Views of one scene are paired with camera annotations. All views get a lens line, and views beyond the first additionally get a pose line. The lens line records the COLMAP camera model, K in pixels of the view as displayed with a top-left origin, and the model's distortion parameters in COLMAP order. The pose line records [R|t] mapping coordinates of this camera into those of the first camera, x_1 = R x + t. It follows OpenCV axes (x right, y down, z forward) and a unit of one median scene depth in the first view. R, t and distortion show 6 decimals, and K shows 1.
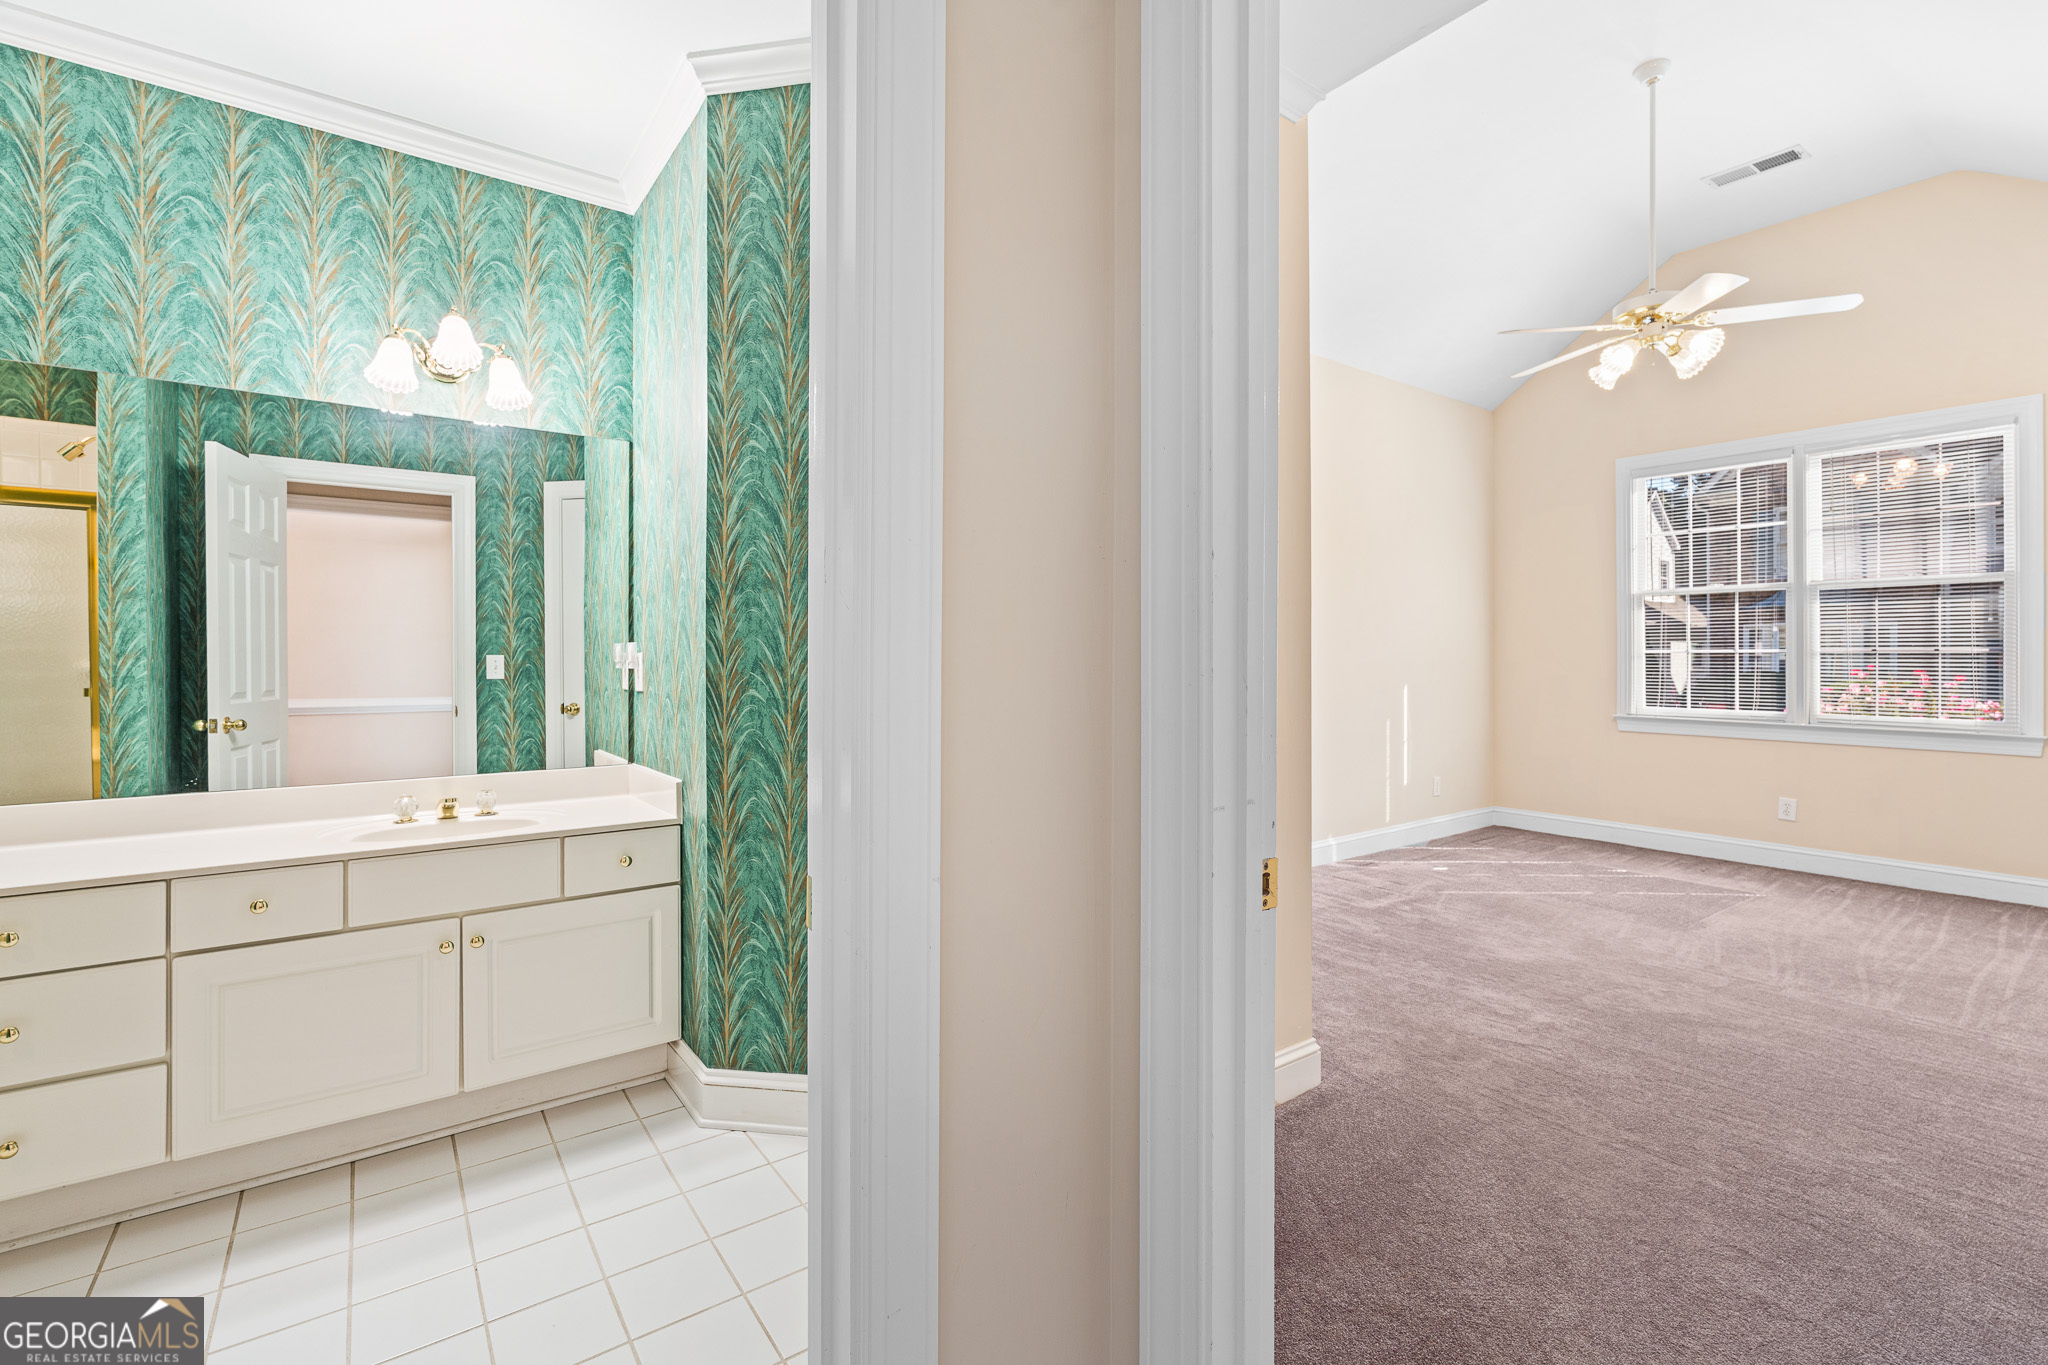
lens RADIAL K [[896.5, 0, 1020.3], [0, 896.5, 661.0], [0, 0, 1]] dist [-0.004917, -0.000425]
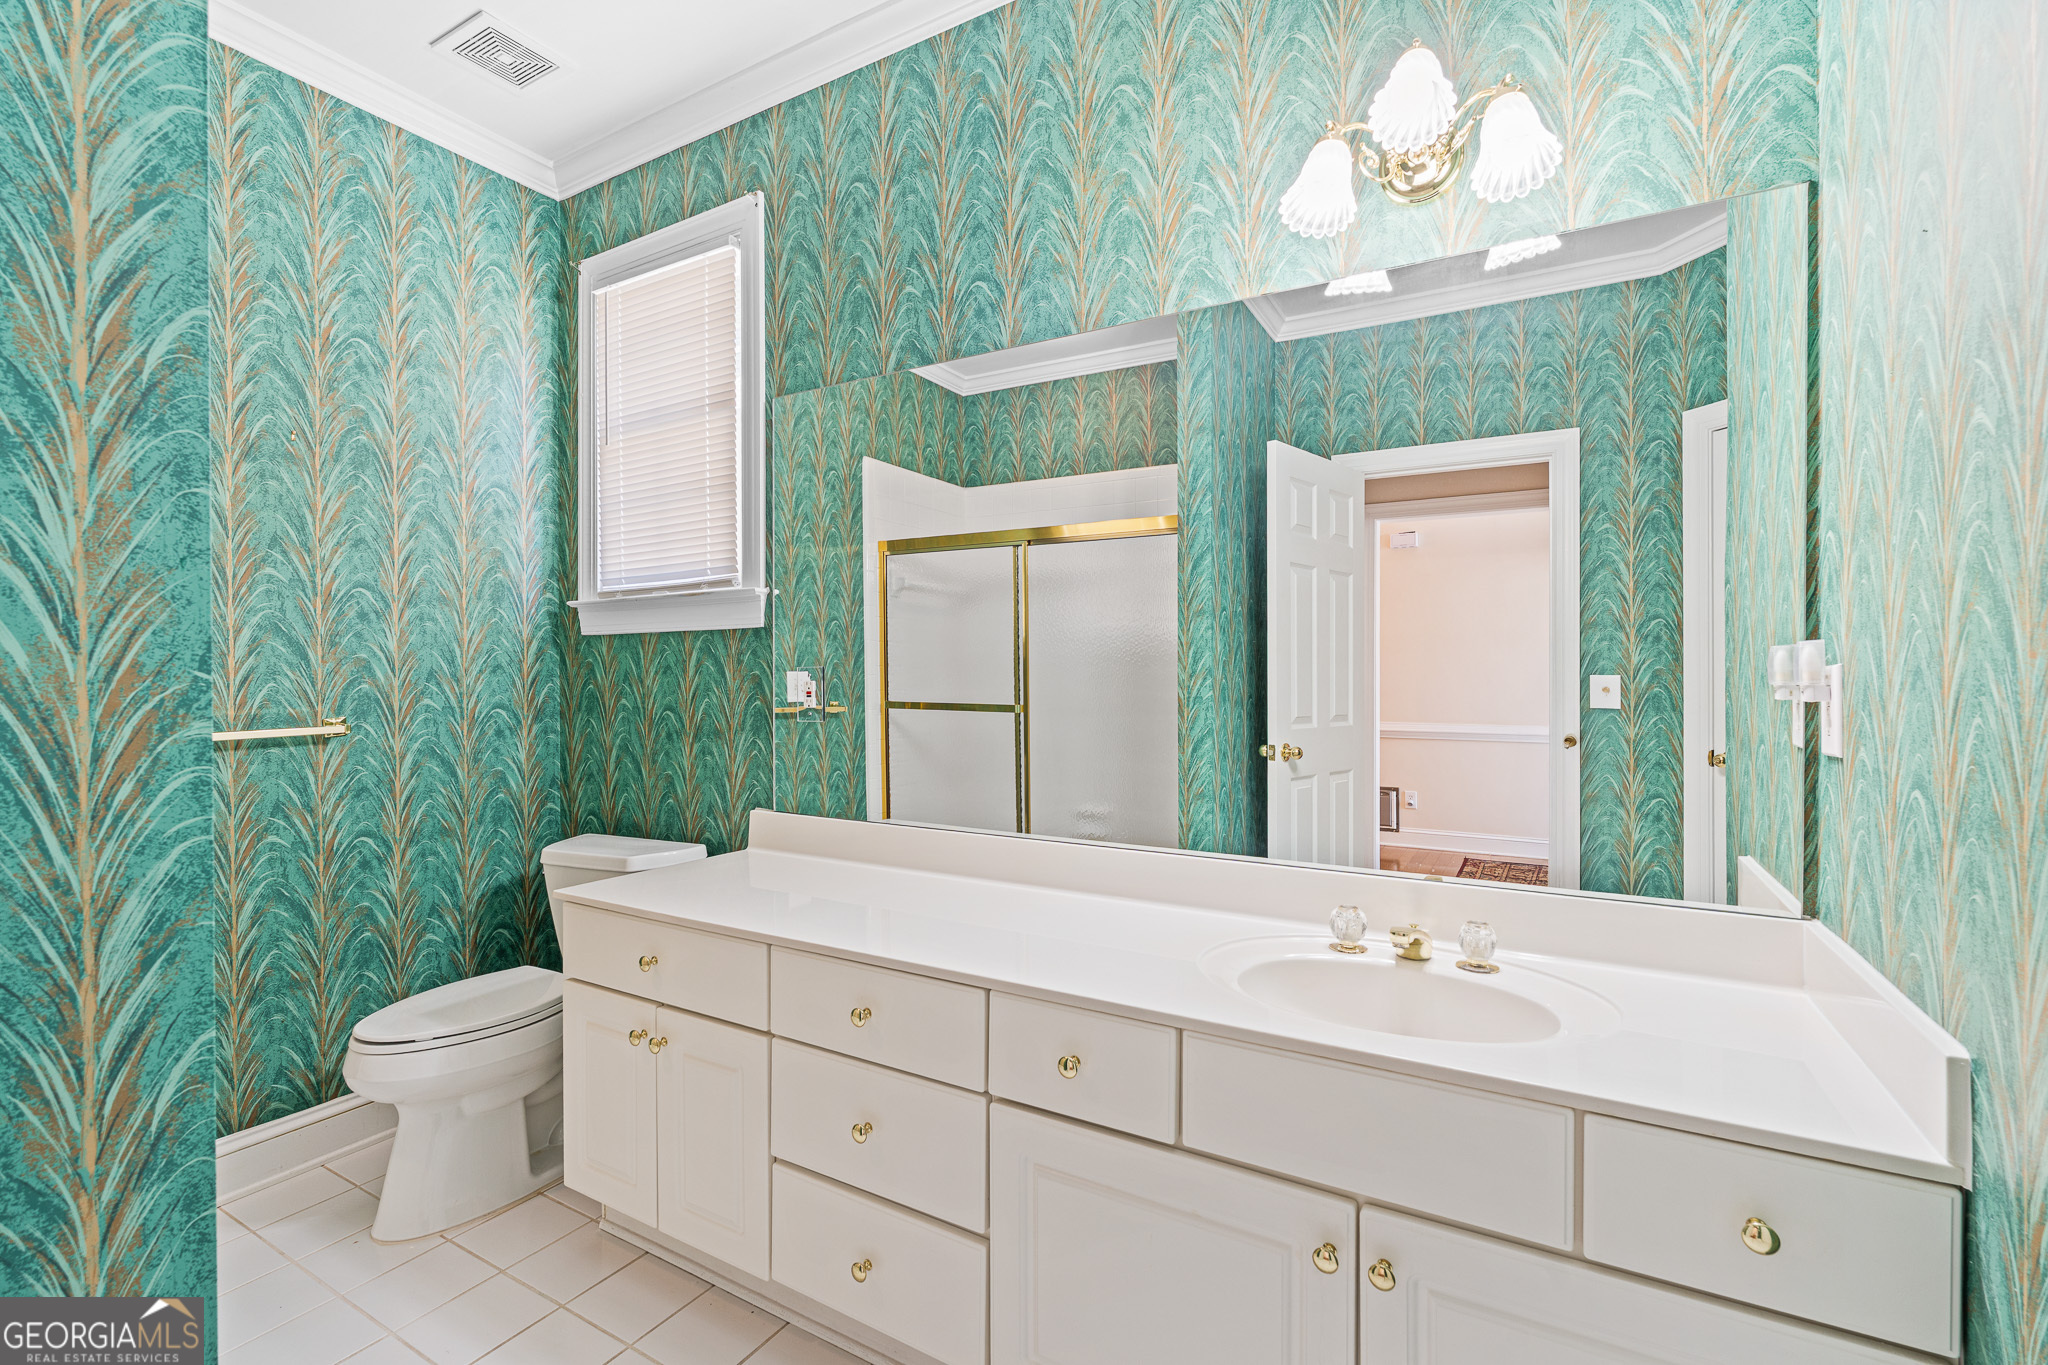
lens RADIAL K [[896.5, 0, 1033.9], [0, 896.5, 680.9], [0, 0, 1]] dist [-0.004917, -0.000425]
pose [[0.395459, 0.003315, -0.918478, -0.186683], [-0.006599, 0.999978, 0.000768, 0.000633], [0.918460, 0.005757, 0.395472, 0.484274]]
